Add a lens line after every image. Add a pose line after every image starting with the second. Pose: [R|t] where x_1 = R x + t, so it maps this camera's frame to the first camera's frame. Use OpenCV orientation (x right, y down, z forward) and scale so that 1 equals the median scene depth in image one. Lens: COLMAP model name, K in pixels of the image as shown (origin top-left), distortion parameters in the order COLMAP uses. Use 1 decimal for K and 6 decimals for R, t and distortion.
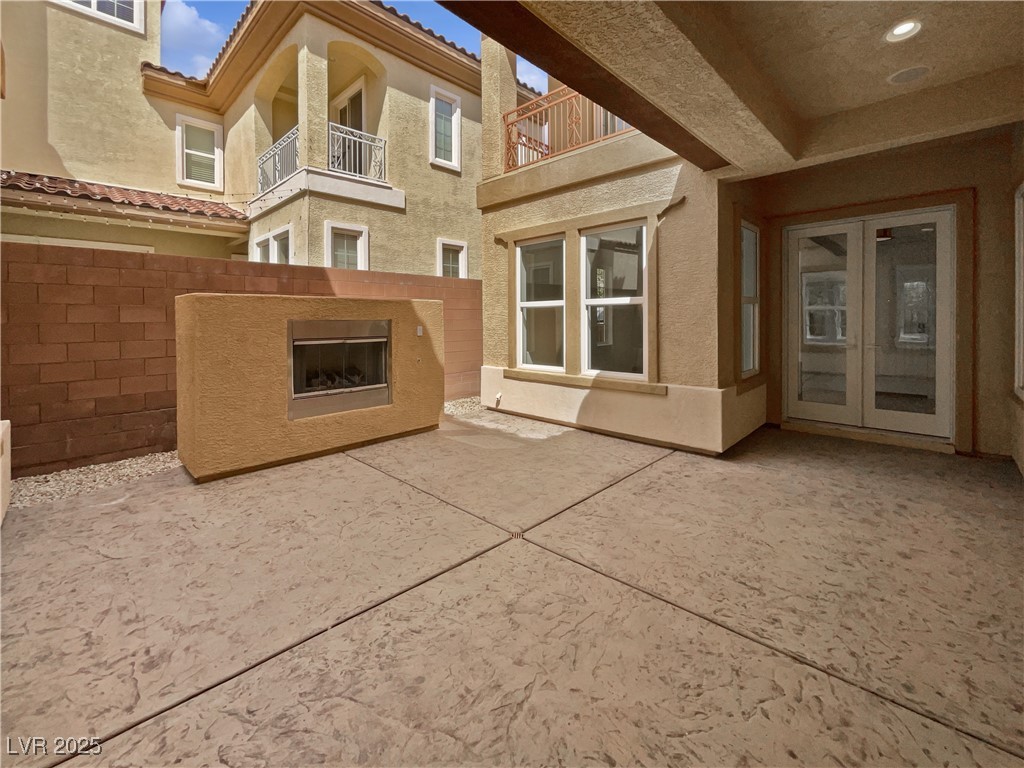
lens RADIAL K [[439.0, 0, 526.6], [0, 439.0, 333.5], [0, 0, 1]] dist [-0.001679, 0.000443]
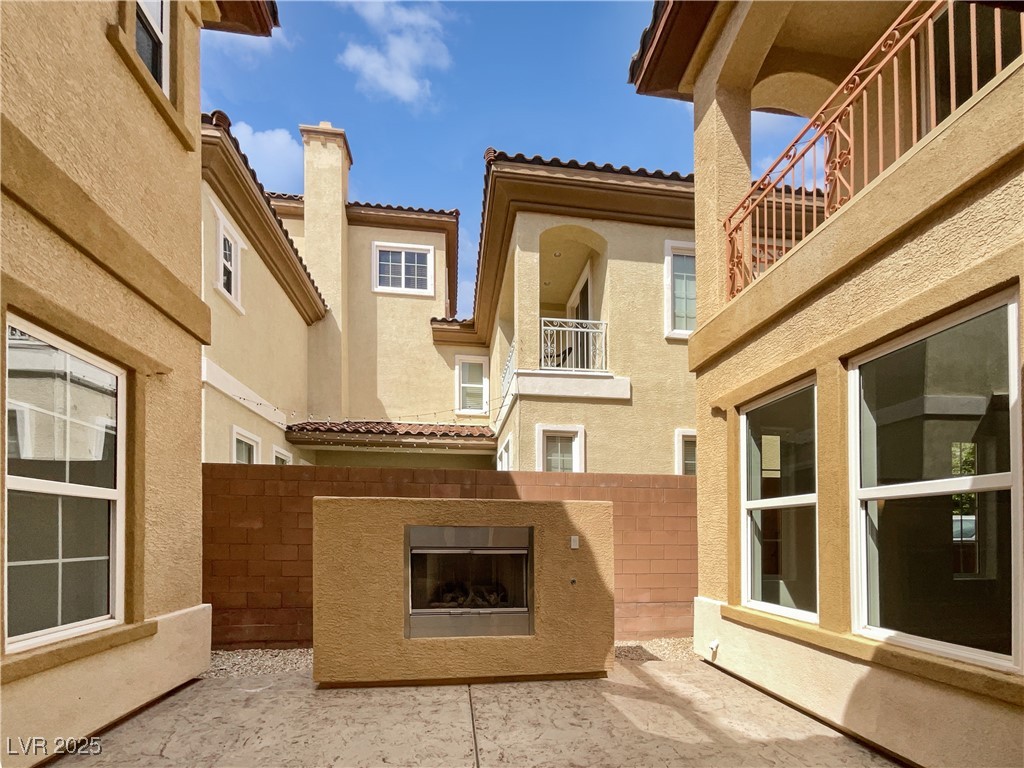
lens RADIAL K [[452.5, 0, 505.3], [0, 452.5, 529.5], [0, 0, 1]] dist [0.001636, -0.000655]
pose [[0.765180, 0.004216, -0.643802, 0.172262], [-0.032490, 0.998957, -0.032074, 0.001194], [0.642996, 0.045460, 0.764519, 0.354771]]
